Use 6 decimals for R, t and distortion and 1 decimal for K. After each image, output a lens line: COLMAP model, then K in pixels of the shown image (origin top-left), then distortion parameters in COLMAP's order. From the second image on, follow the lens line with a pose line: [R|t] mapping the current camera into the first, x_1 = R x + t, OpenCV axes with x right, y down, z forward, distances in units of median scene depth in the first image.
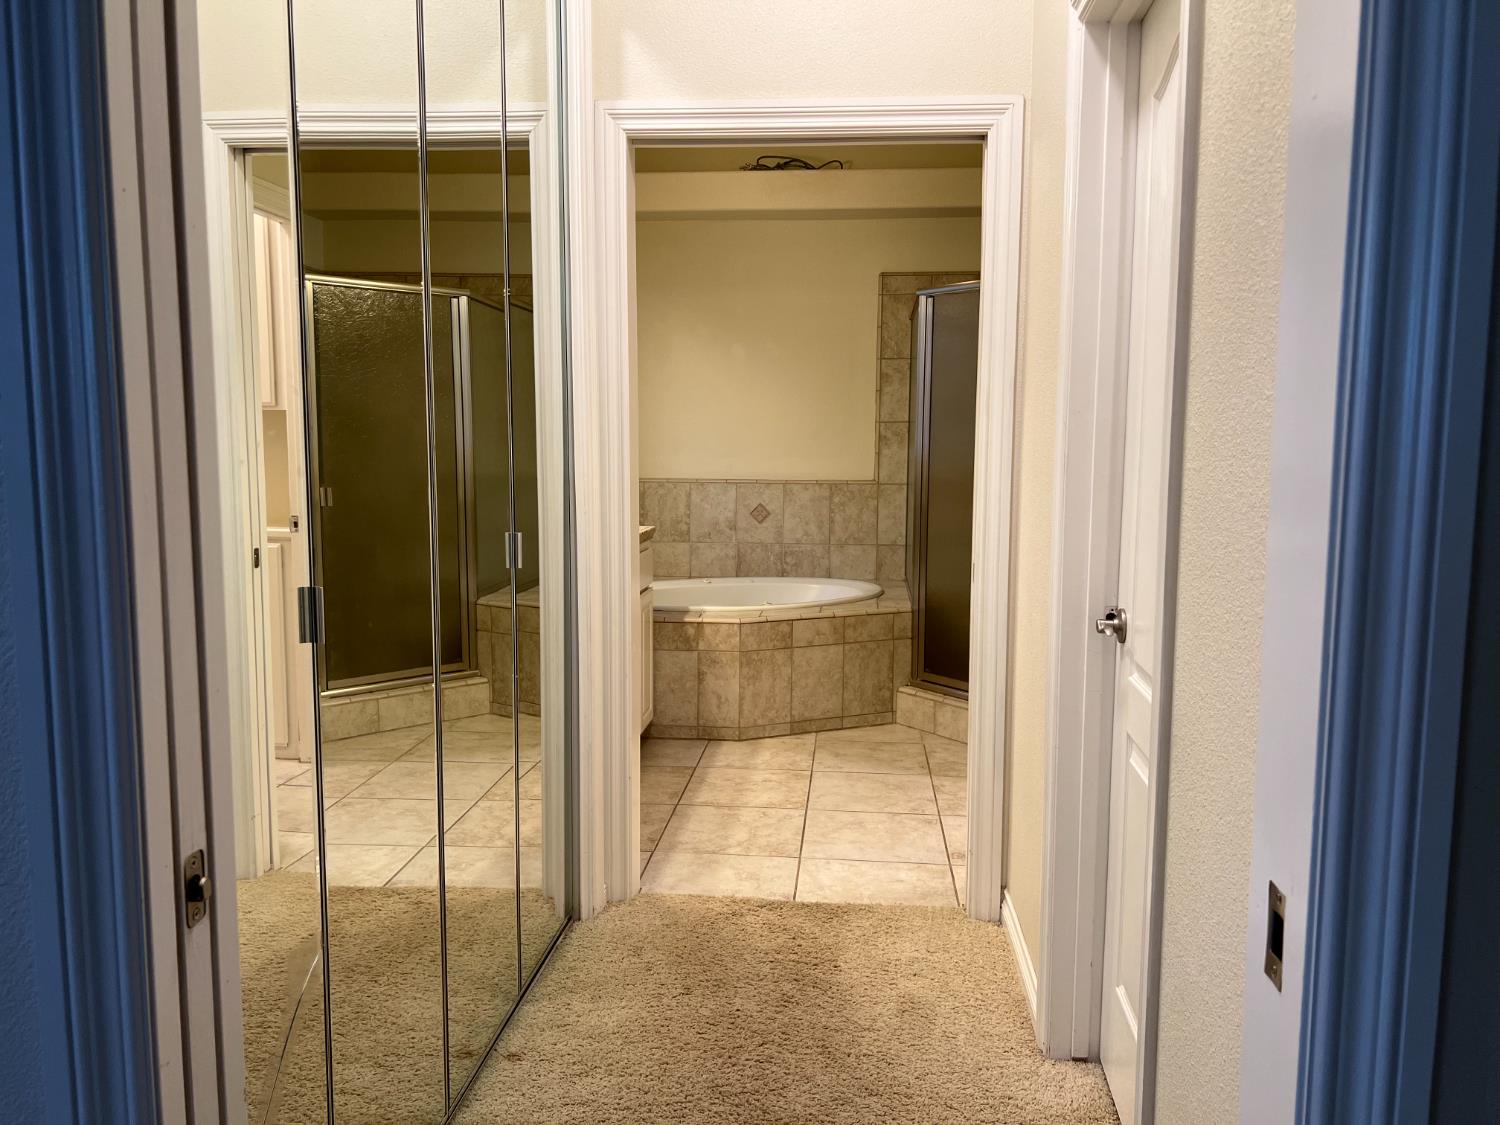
lens RADIAL K [[1138.2, 0, 752.5], [0, 1138.2, 560.2], [0, 0, 1]] dist [0.062753, -0.078028]
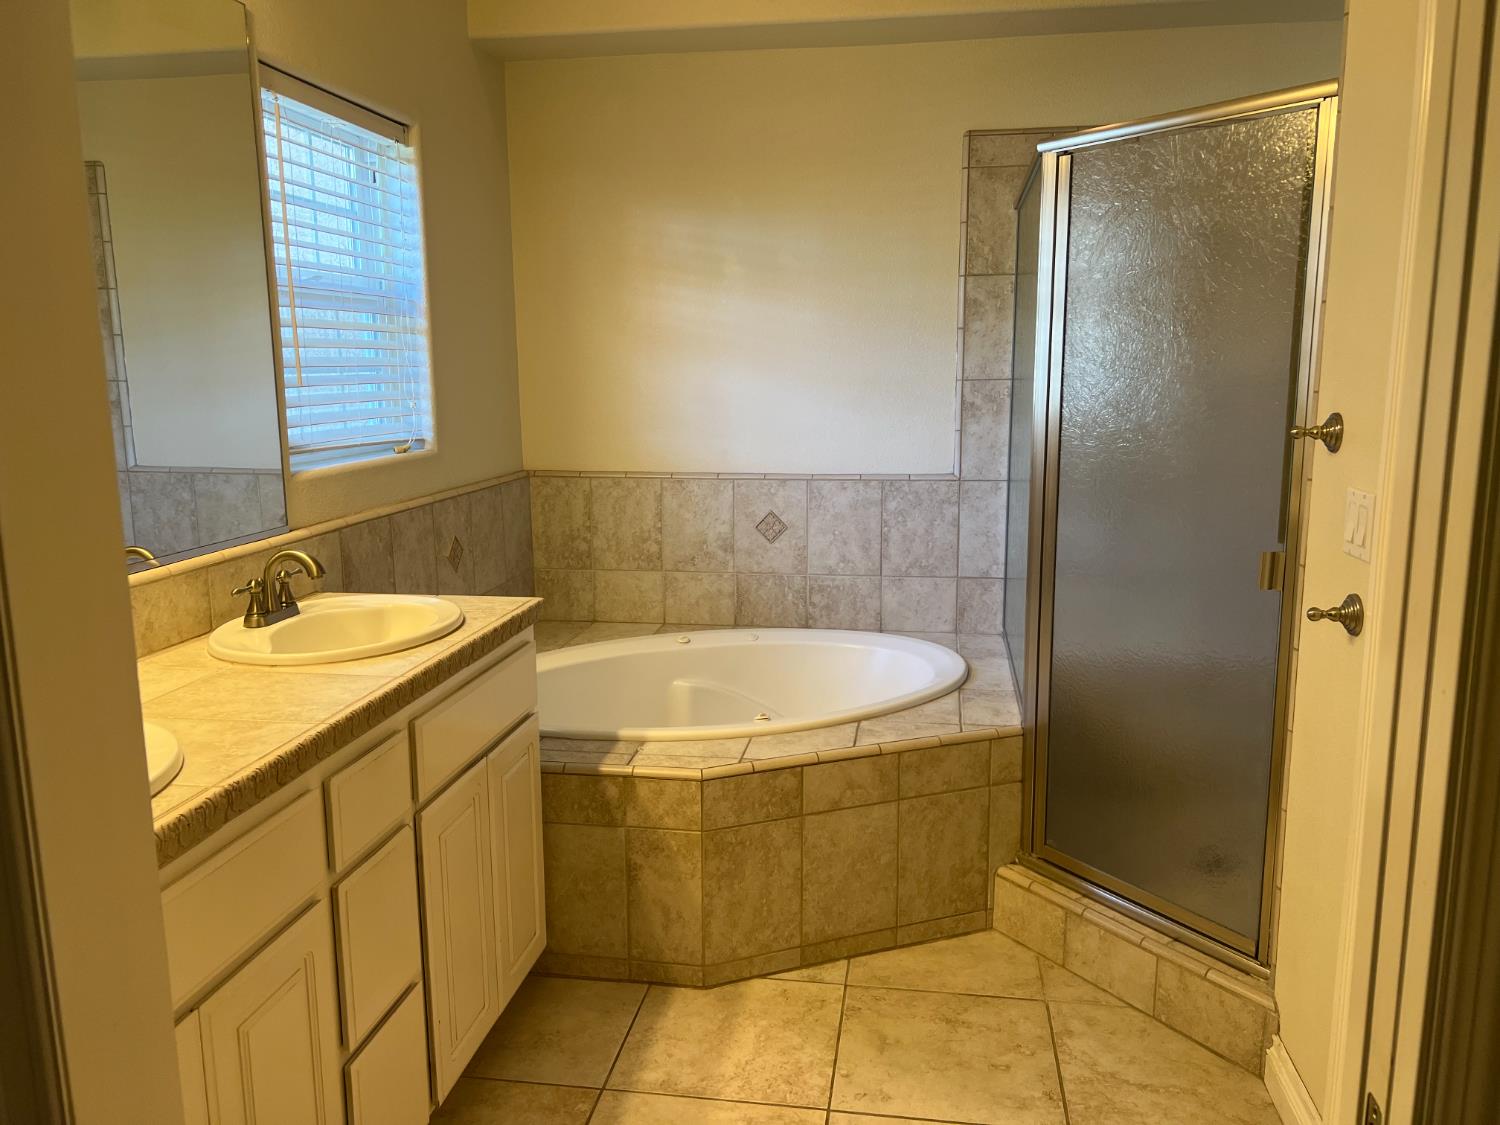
lens RADIAL K [[1138.2, 0, 746.5], [0, 1138.2, 558.6], [0, 0, 1]] dist [0.062753, -0.078028]
pose [[0.997622, -0.001453, -0.068910, 0.044152], [0.005909, 0.997901, 0.064495, -0.077422], [0.068672, -0.064749, 0.995536, 0.441209]]
